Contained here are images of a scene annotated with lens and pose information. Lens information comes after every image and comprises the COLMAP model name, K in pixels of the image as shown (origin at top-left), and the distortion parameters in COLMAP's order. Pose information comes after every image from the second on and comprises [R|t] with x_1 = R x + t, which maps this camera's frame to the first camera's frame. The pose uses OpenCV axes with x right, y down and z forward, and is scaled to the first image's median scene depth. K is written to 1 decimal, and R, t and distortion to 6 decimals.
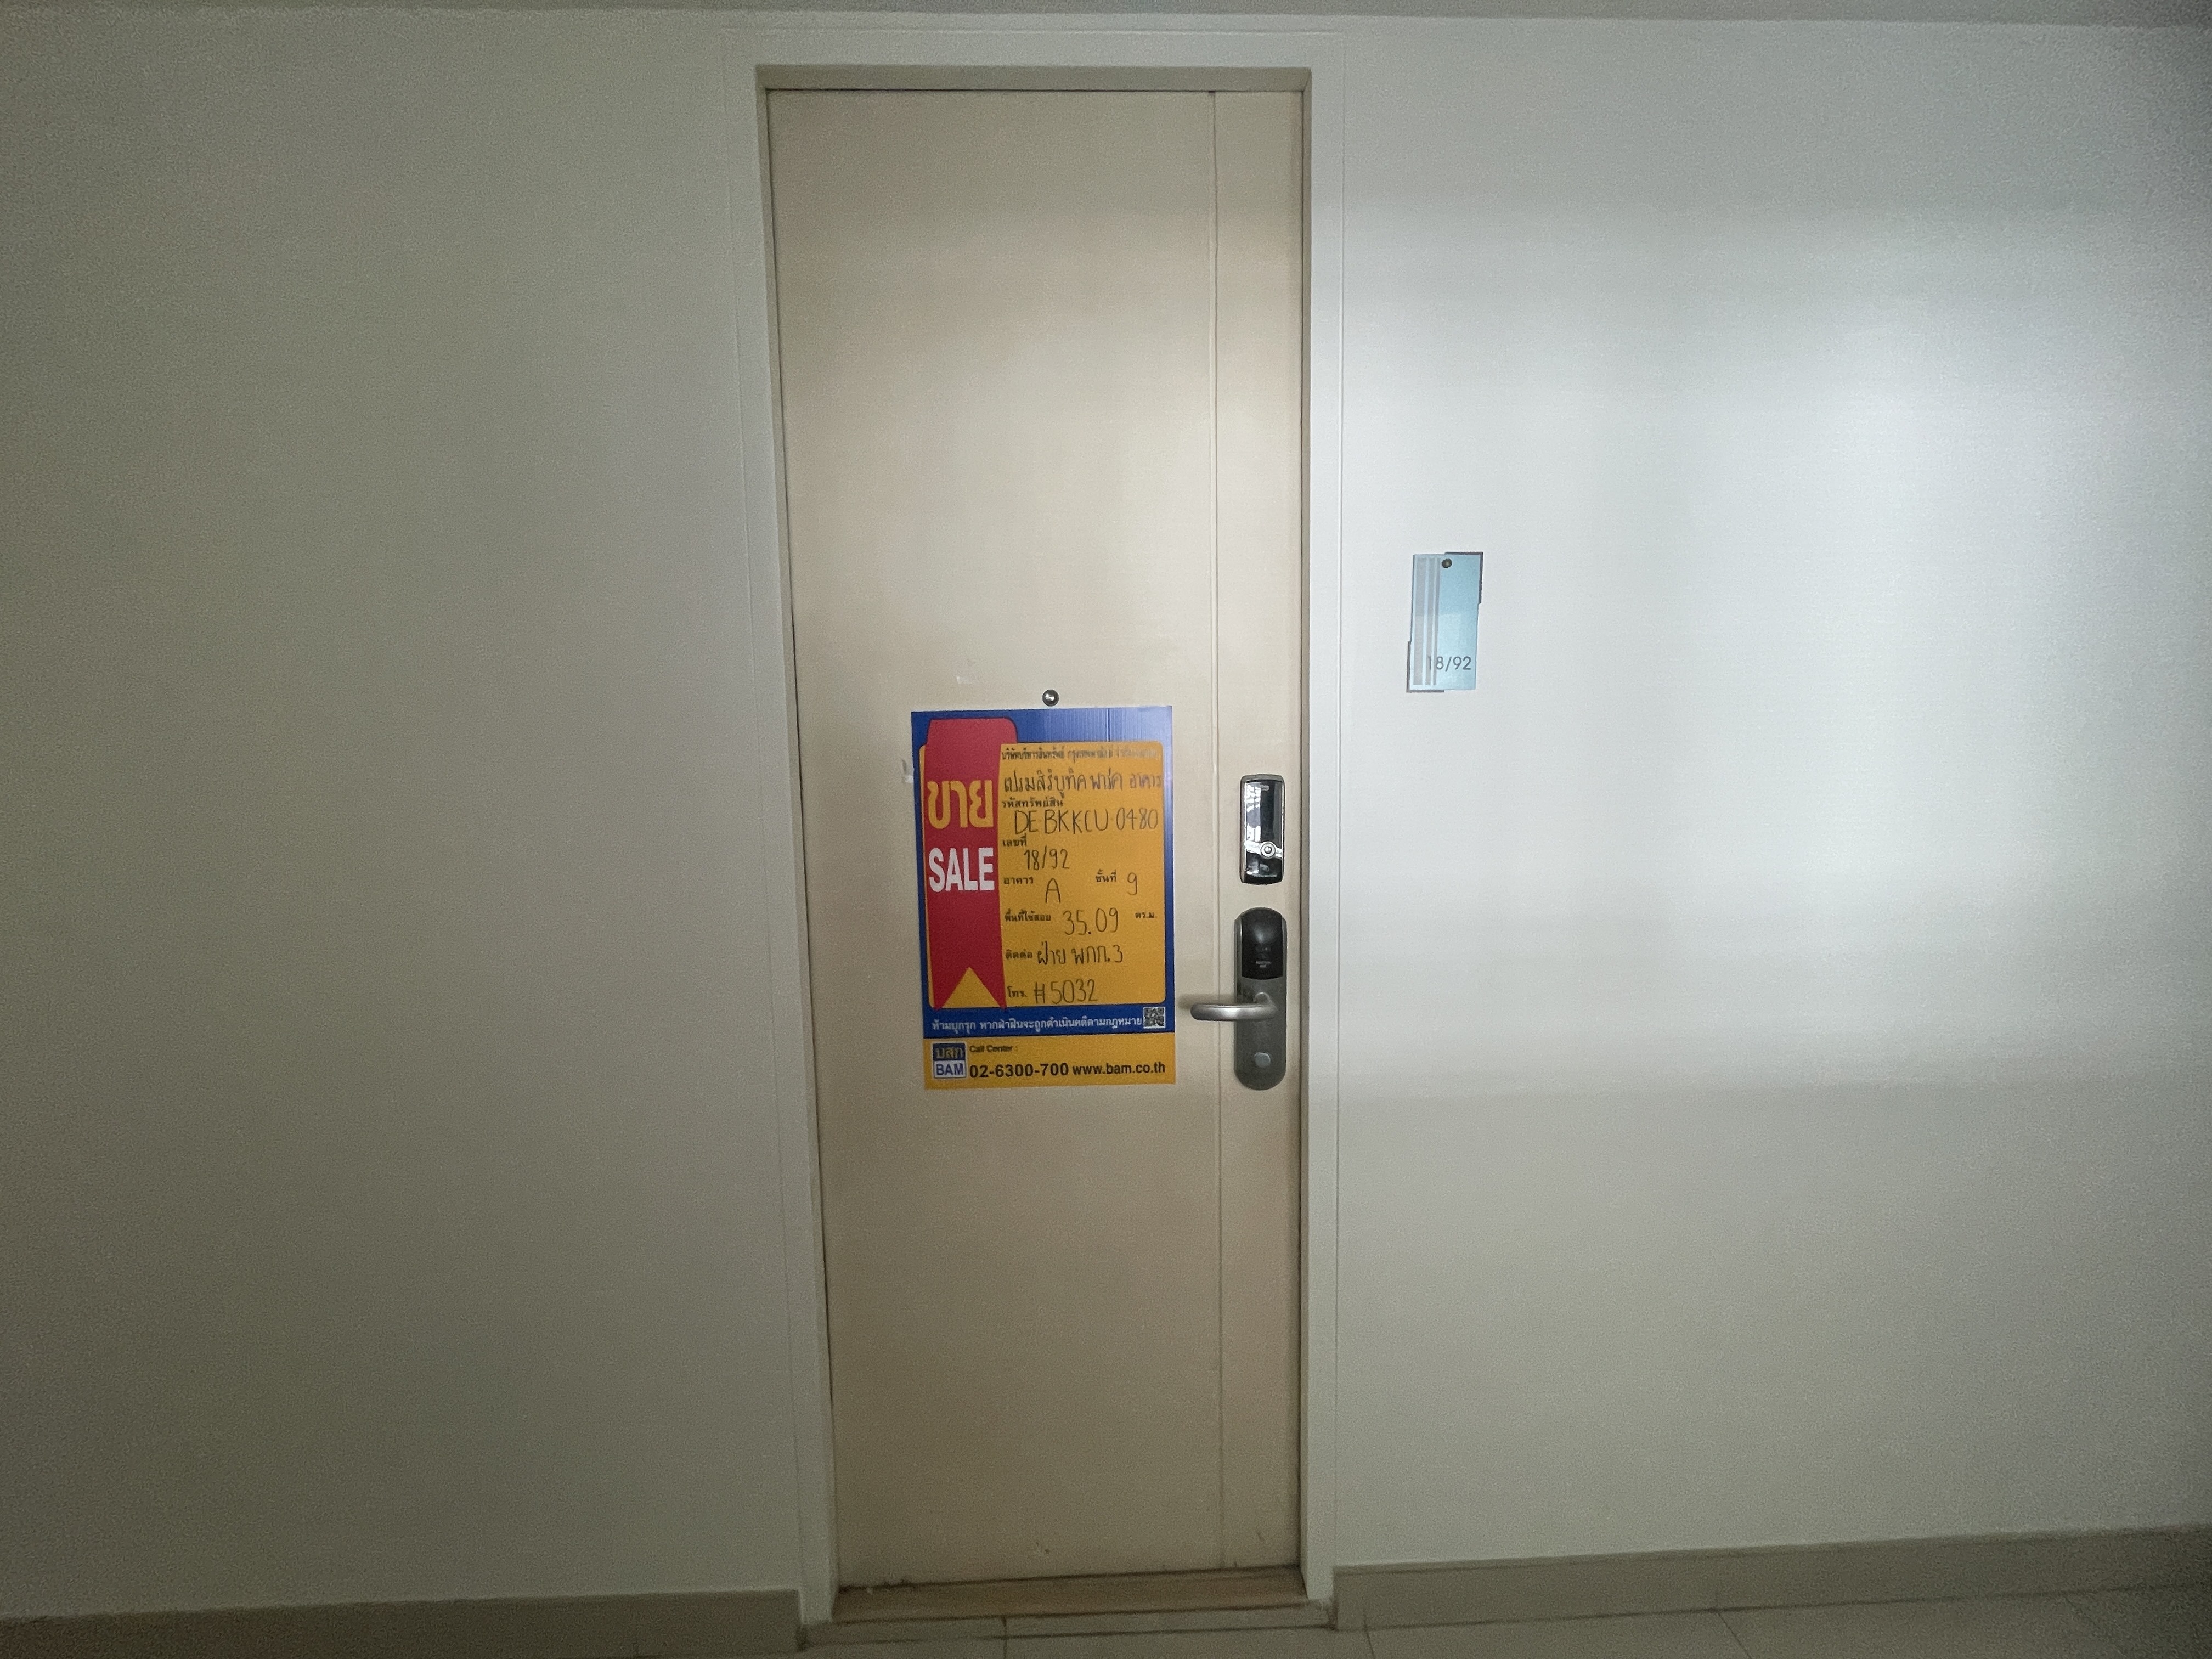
lens RADIAL K [[897.8, 0, 1106.0], [0, 897.8, 829.5], [0, 0, 1]] dist [-0.002882, -0.000001]
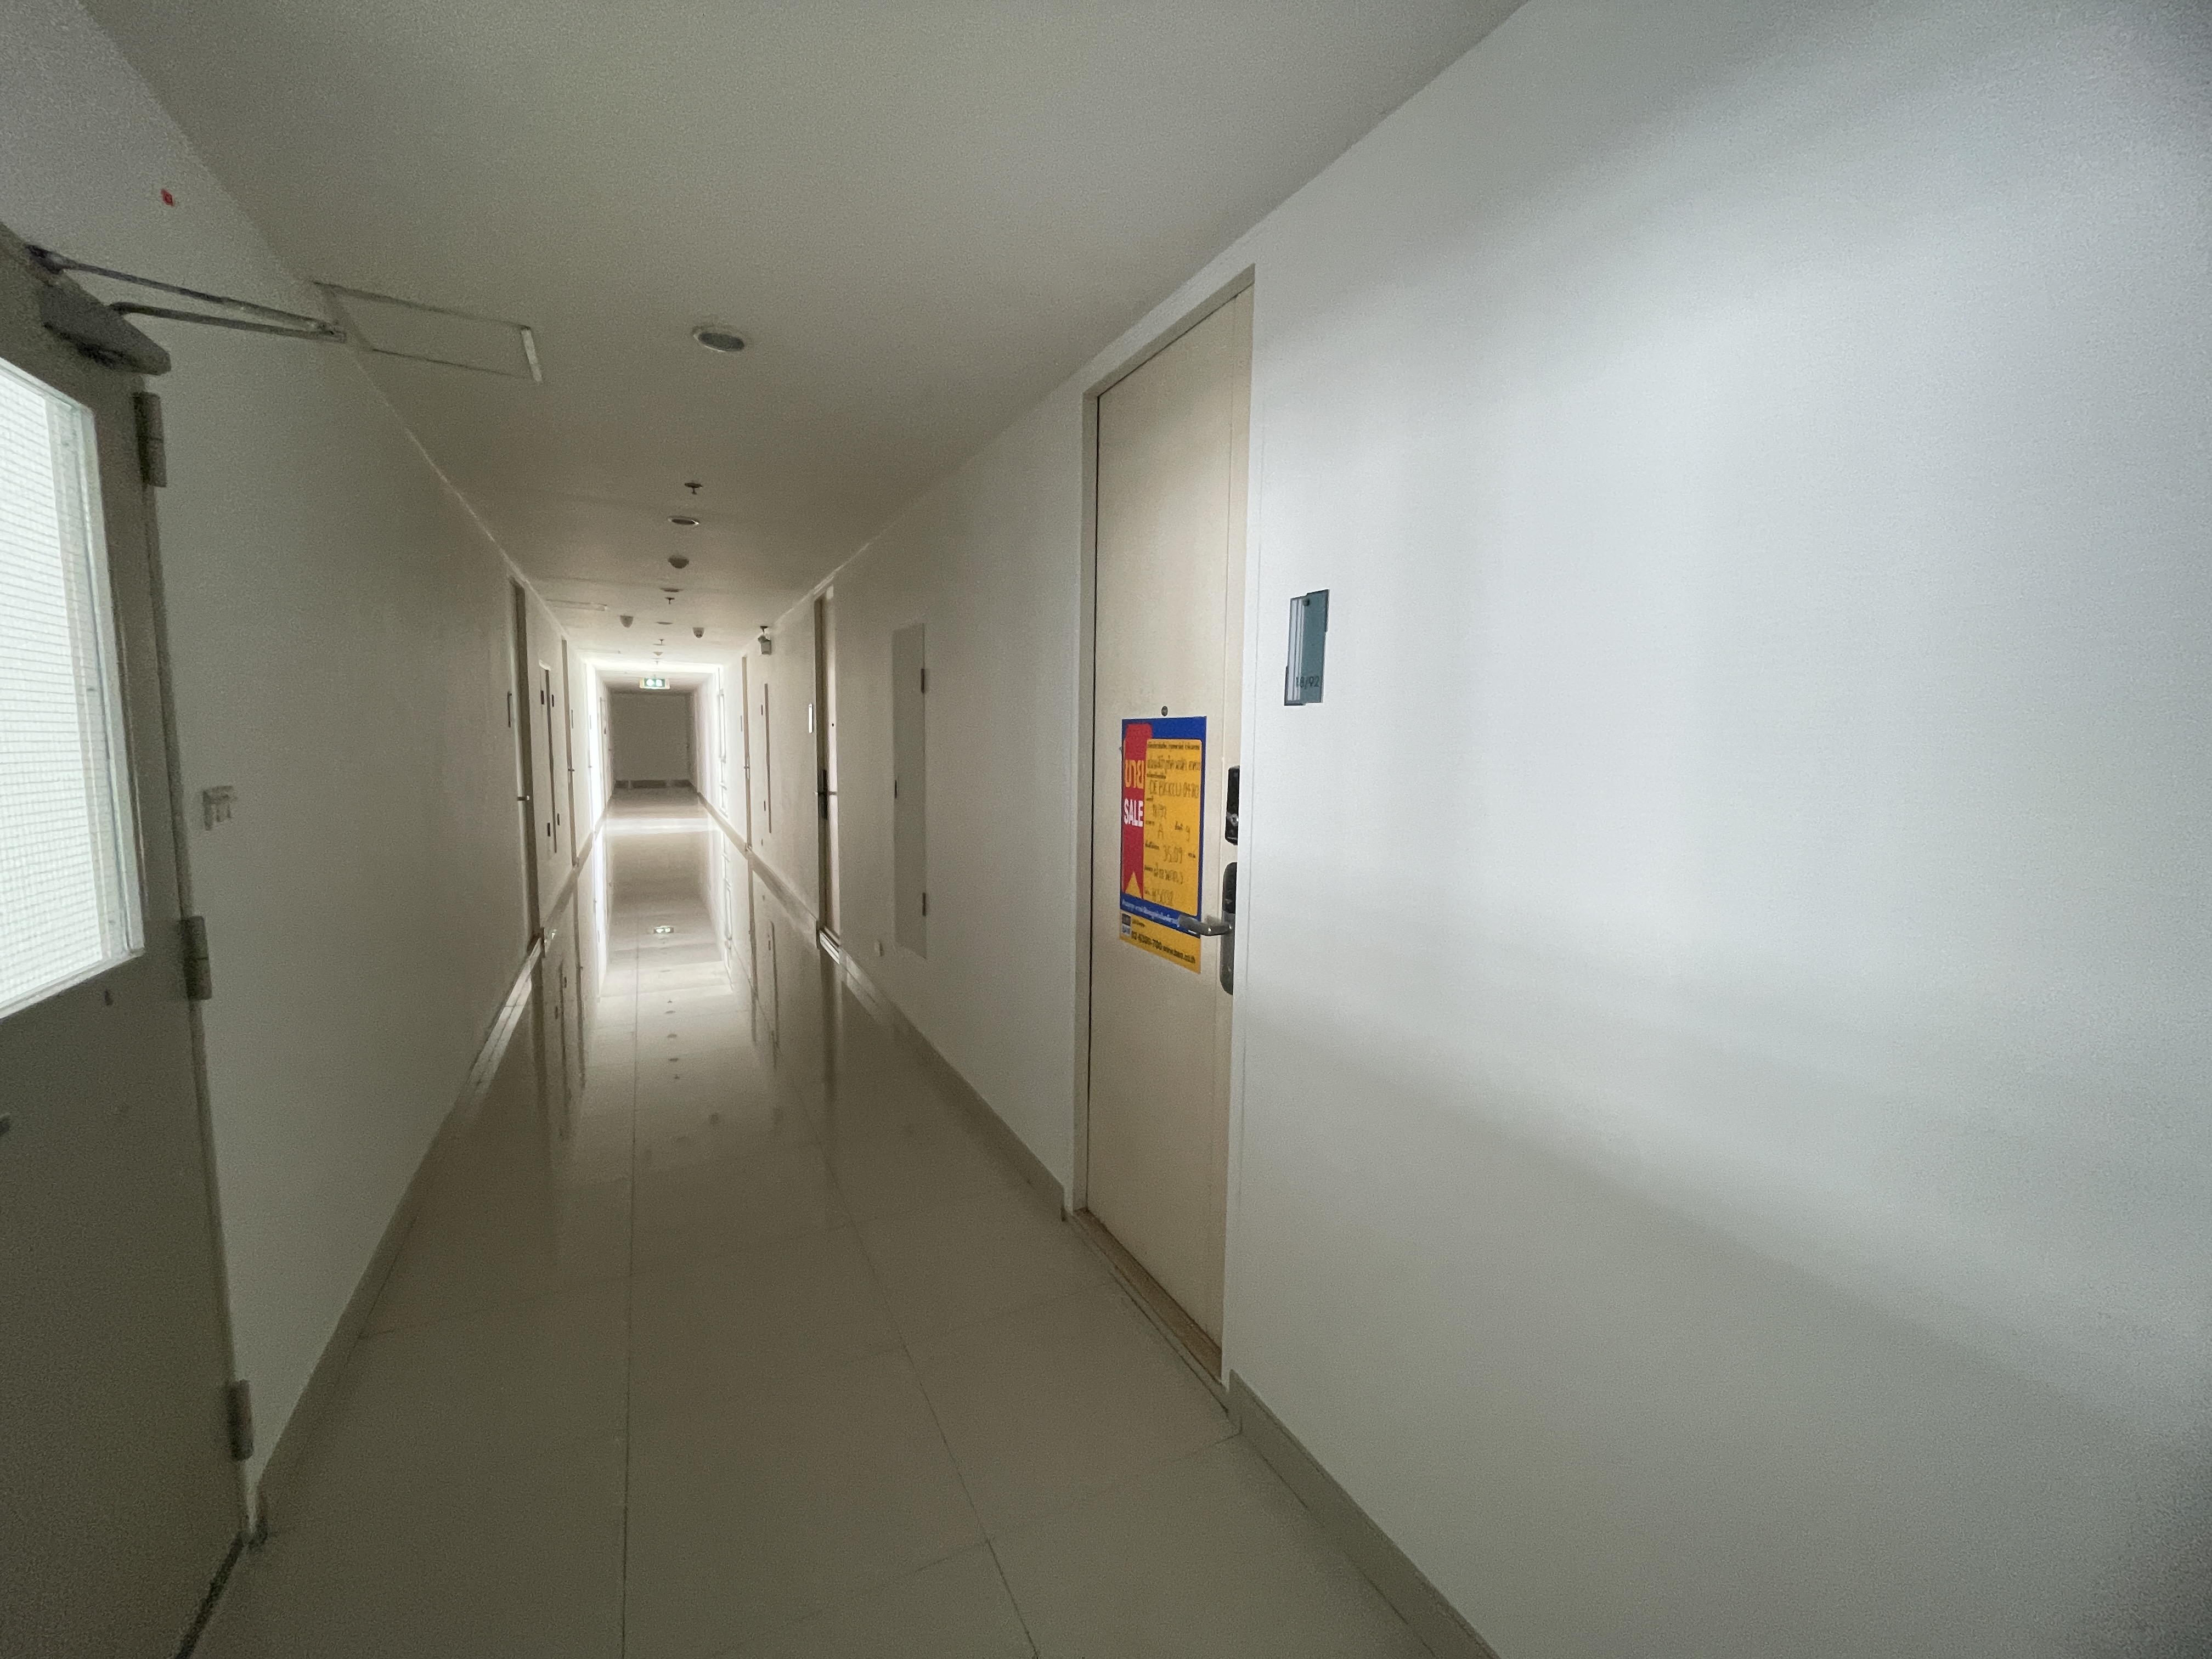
lens RADIAL K [[897.8, 0, 1106.0], [0, 897.8, 829.5], [0, 0, 1]] dist [-0.002882, -0.000001]
pose [[0.438543, 0.114646, -0.891368, 1.322811], [-0.110119, 0.991211, 0.073310, -0.042047], [0.891938, 0.066007, 0.447313, 0.199150]]
